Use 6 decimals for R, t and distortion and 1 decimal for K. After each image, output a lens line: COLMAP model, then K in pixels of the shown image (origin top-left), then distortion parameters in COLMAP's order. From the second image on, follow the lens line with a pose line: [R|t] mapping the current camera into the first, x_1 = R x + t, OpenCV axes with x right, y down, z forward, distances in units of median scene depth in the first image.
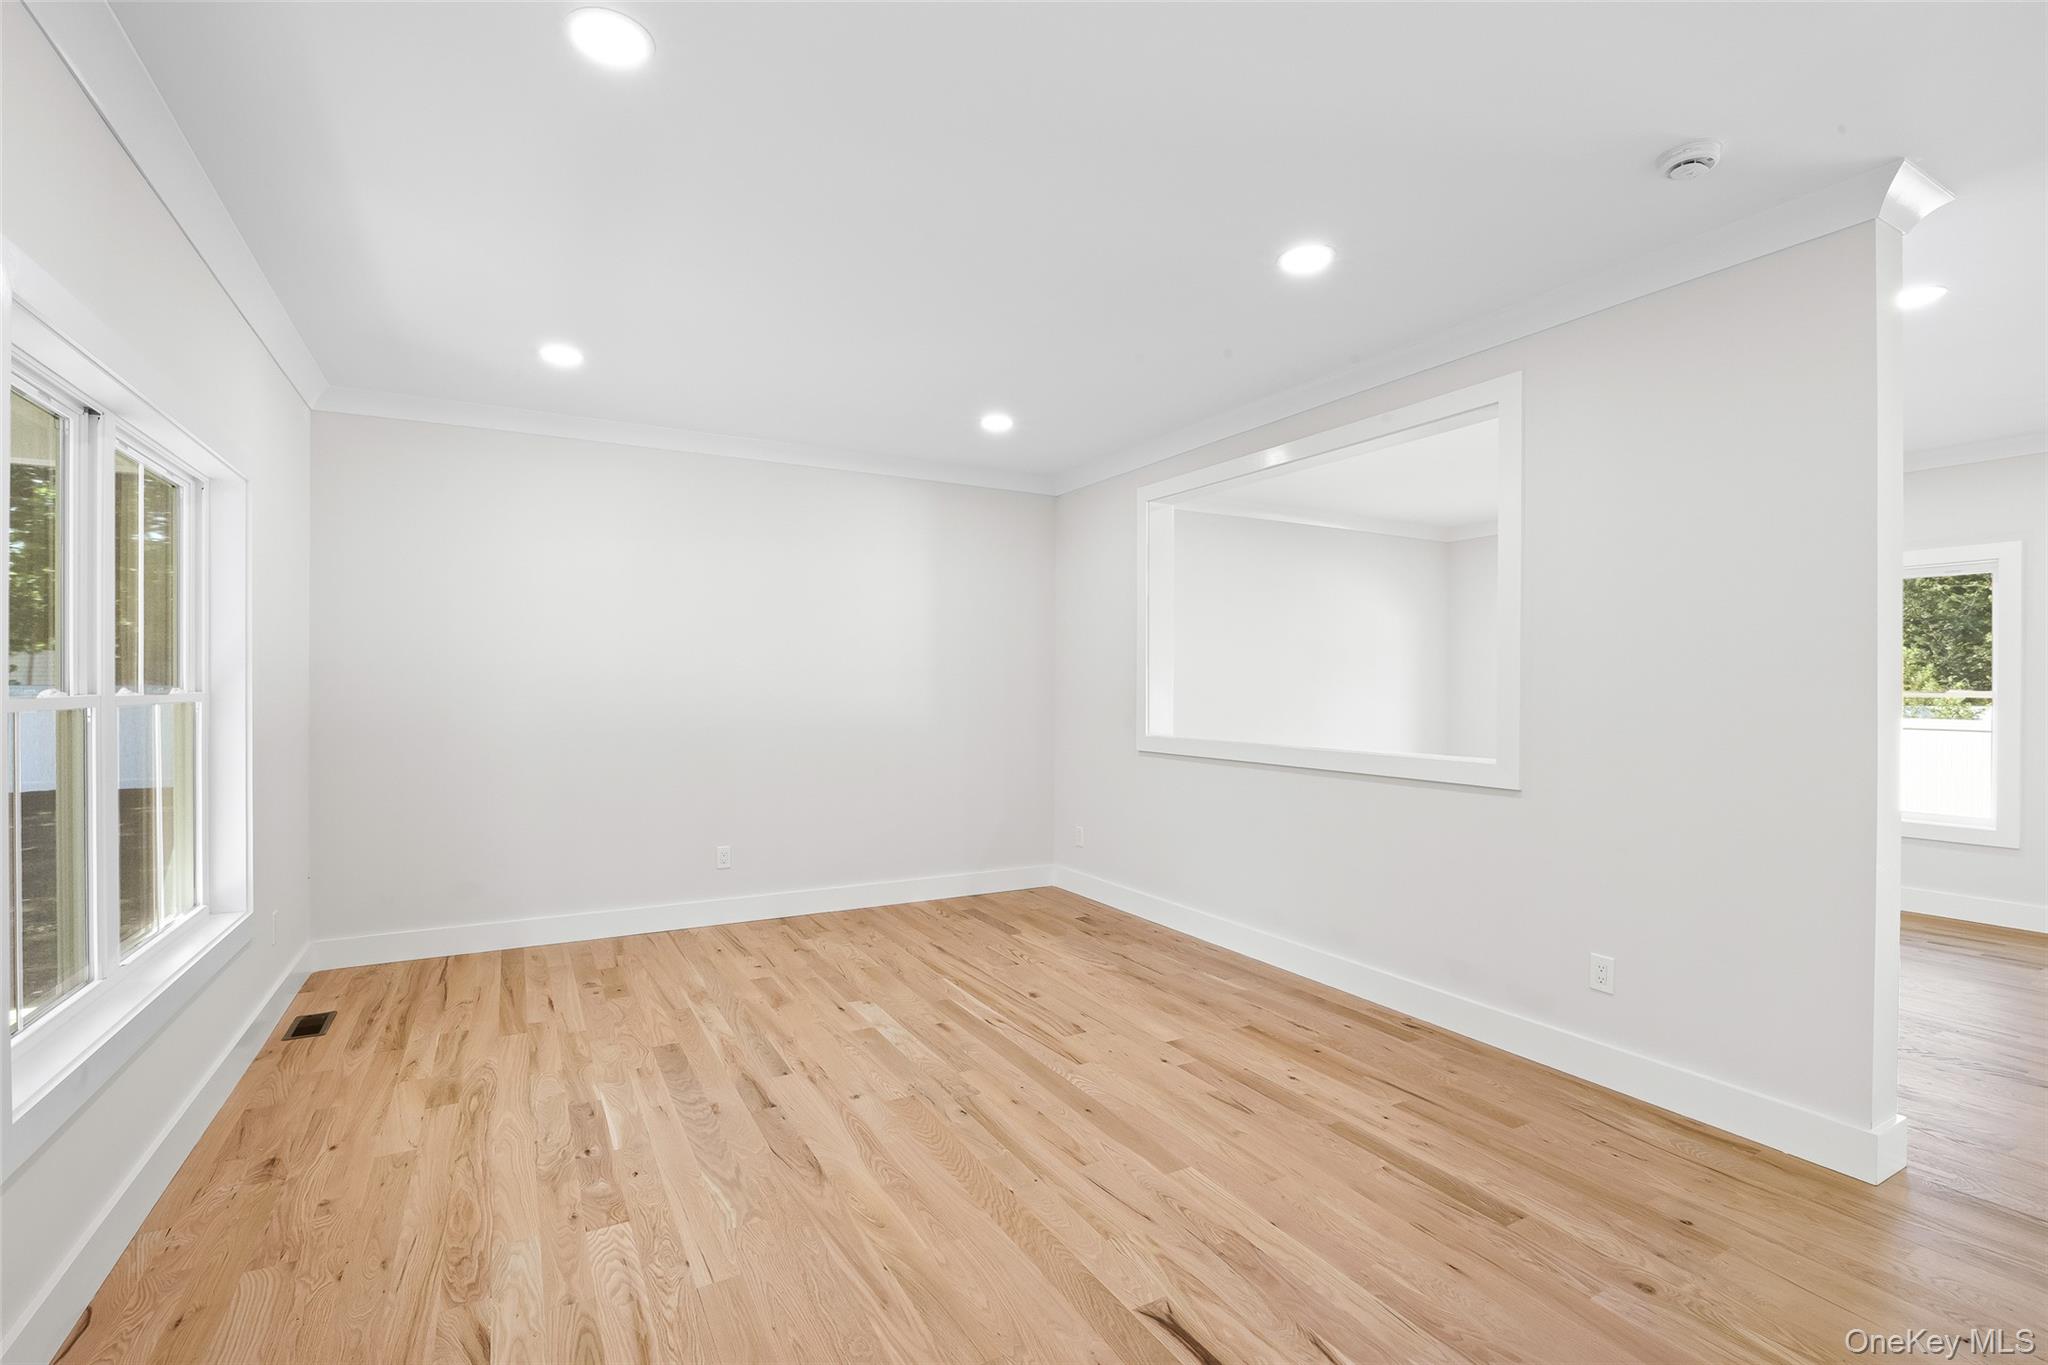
lens RADIAL K [[925.1, 0, 996.5], [0, 925.1, 685.0], [0, 0, 1]] dist [-0.015215, 0.000157]
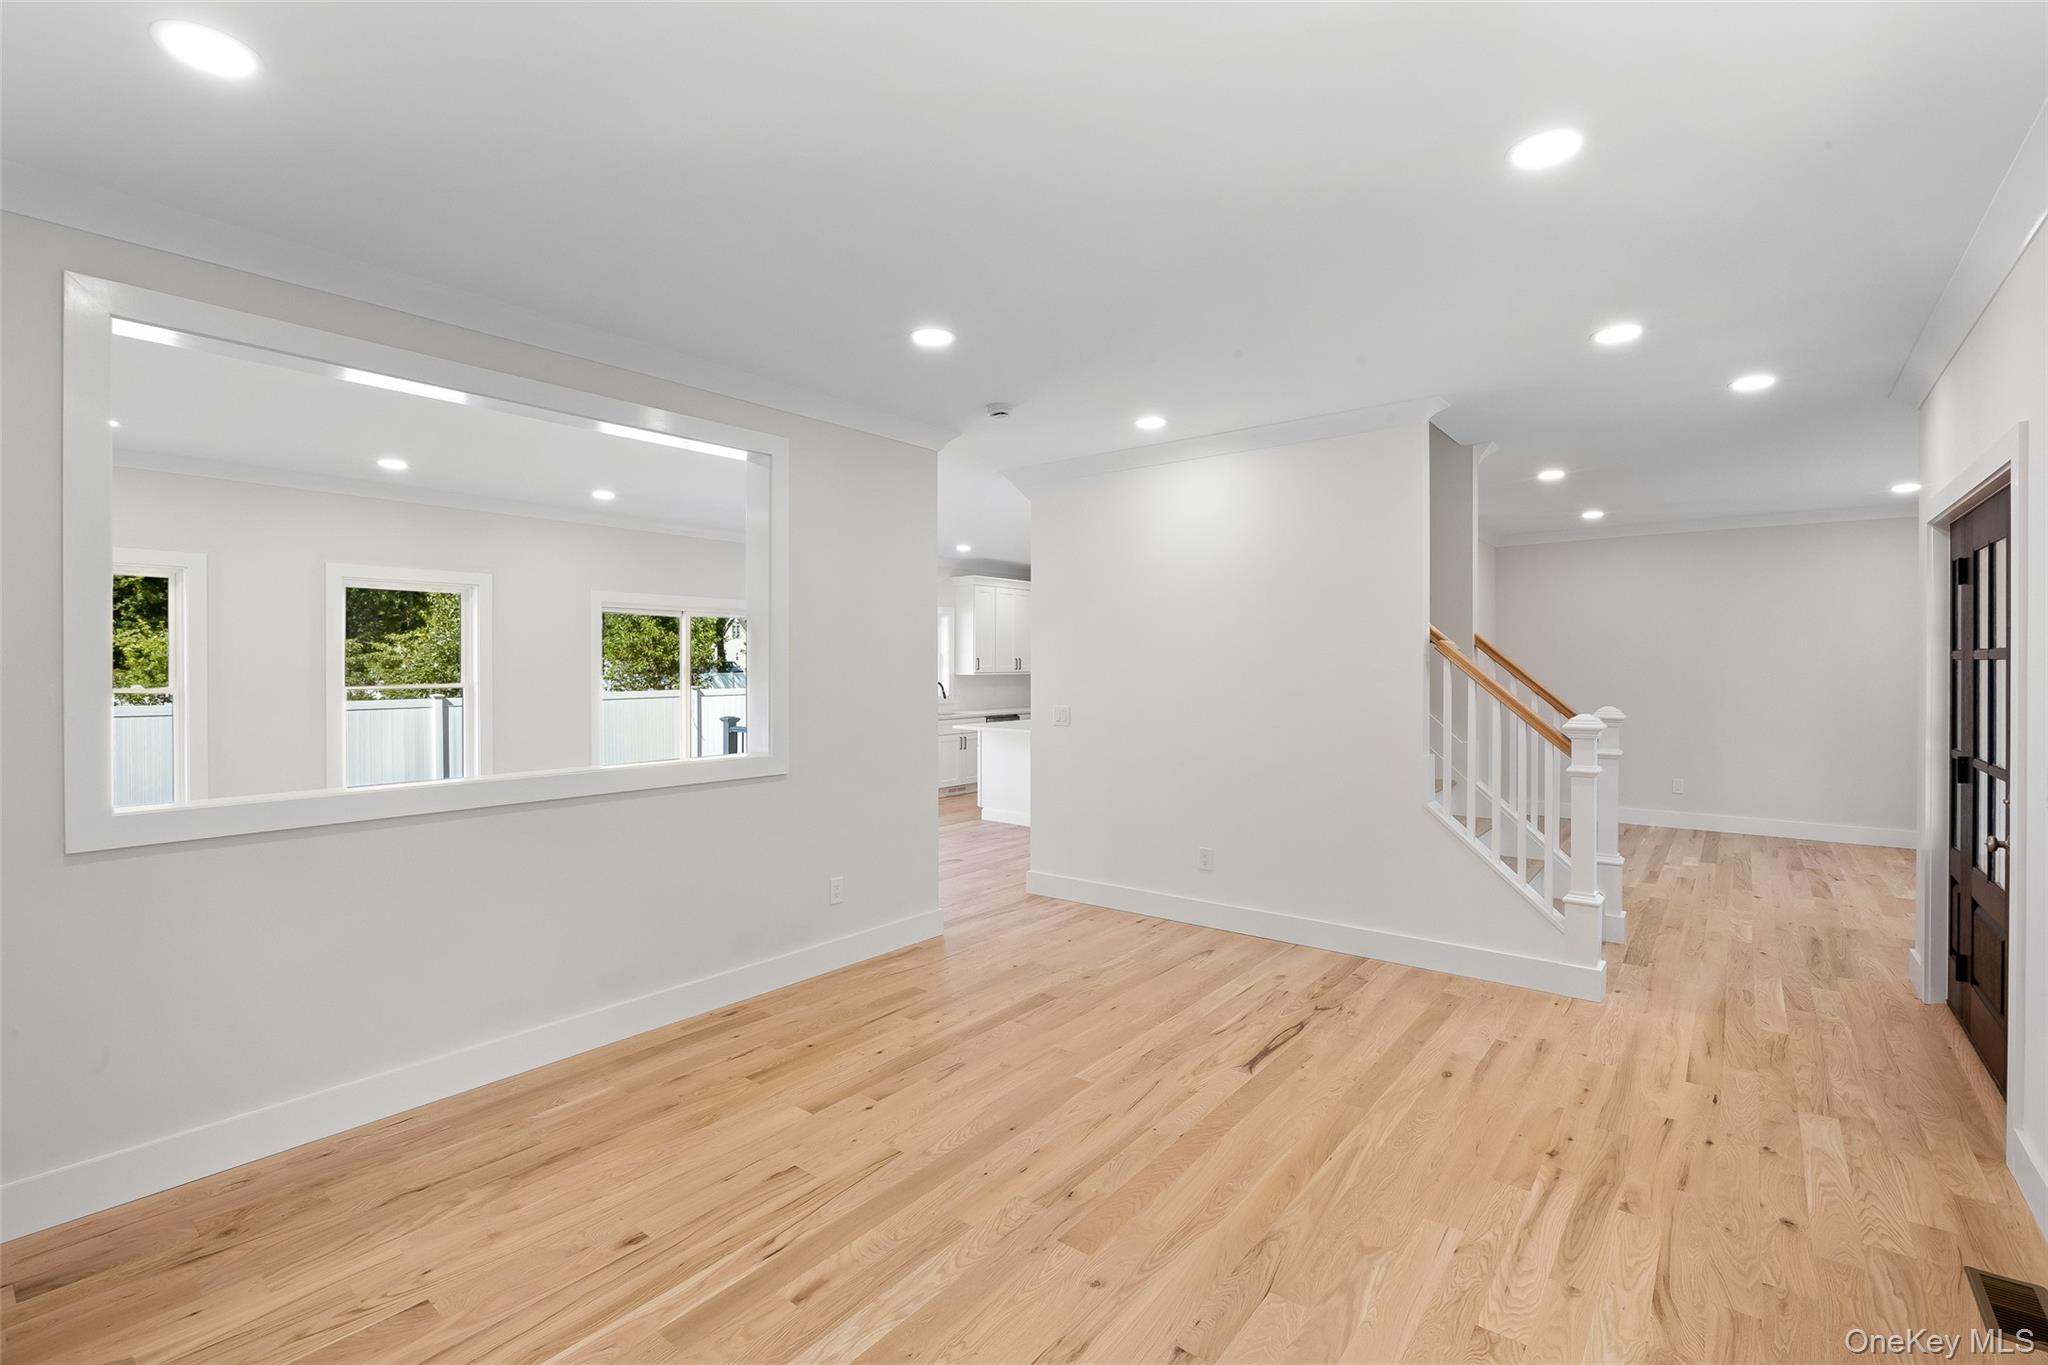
lens RADIAL K [[918.9, 0, 1021.9], [0, 918.9, 663.4], [0, 0, 1]] dist [-0.014905, 0.000378]
pose [[-0.401796, 0.000258, 0.915729, -0.681768], [0.000465, 1.000000, -0.000078, -0.035688], [-0.915729, 0.000394, -0.401797, 1.164373]]
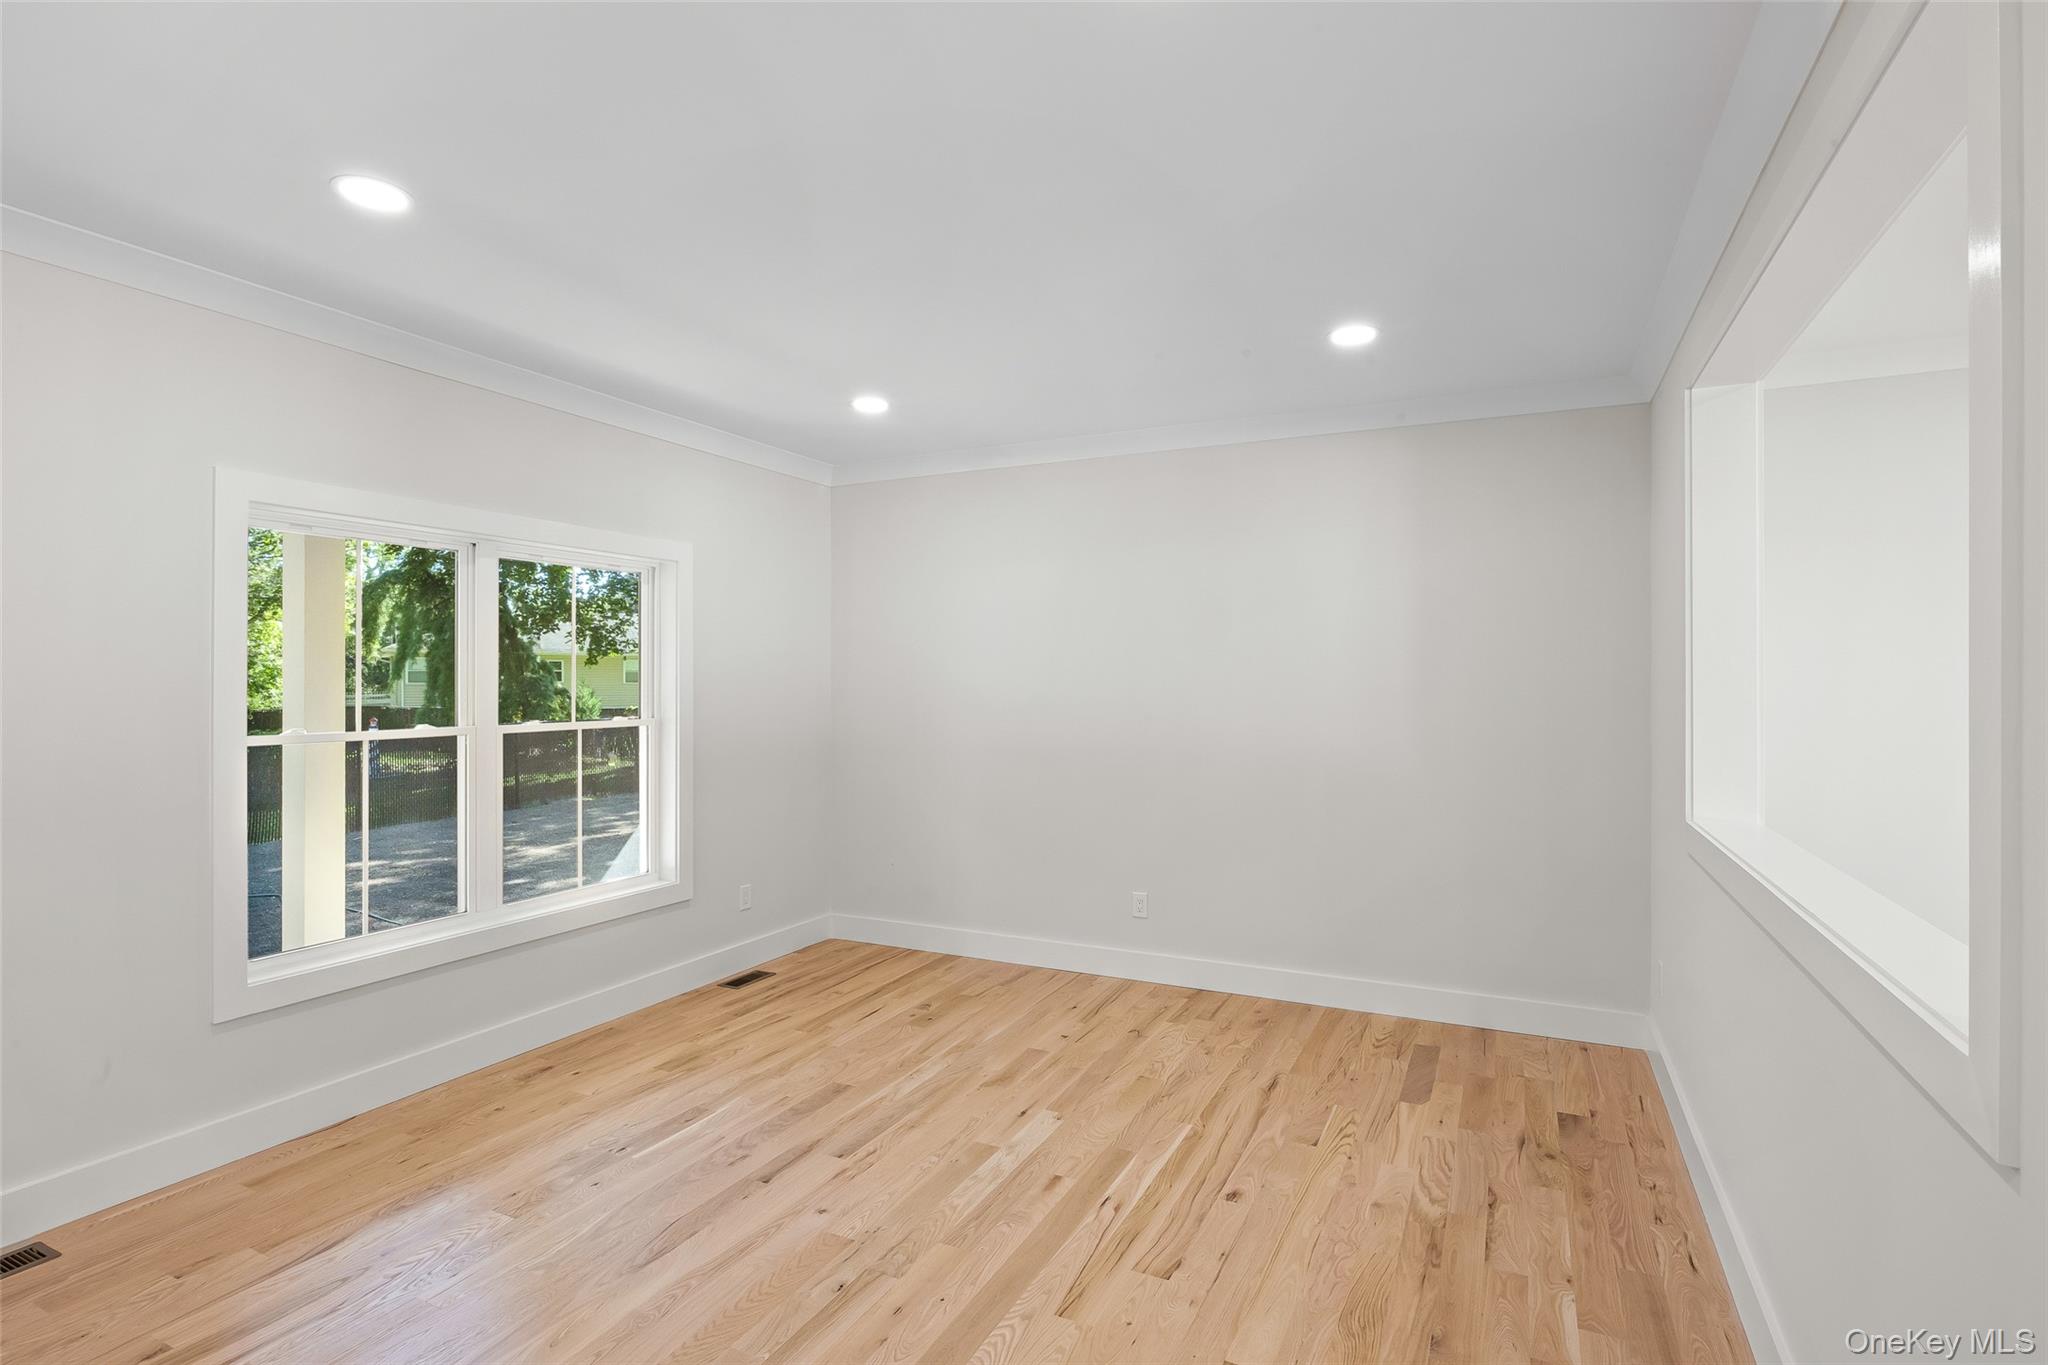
lens RADIAL K [[989.4, 0, 1024.0], [0, 989.4, 682.5], [0, 0, 1]] dist [-0.006962, 0.000345]
pose [[0.584401, -0.001311, -0.811464, 0.614462], [0.002934, 0.999996, 0.000497, -0.041389], [0.811460, -0.002672, 0.584402, 0.534142]]
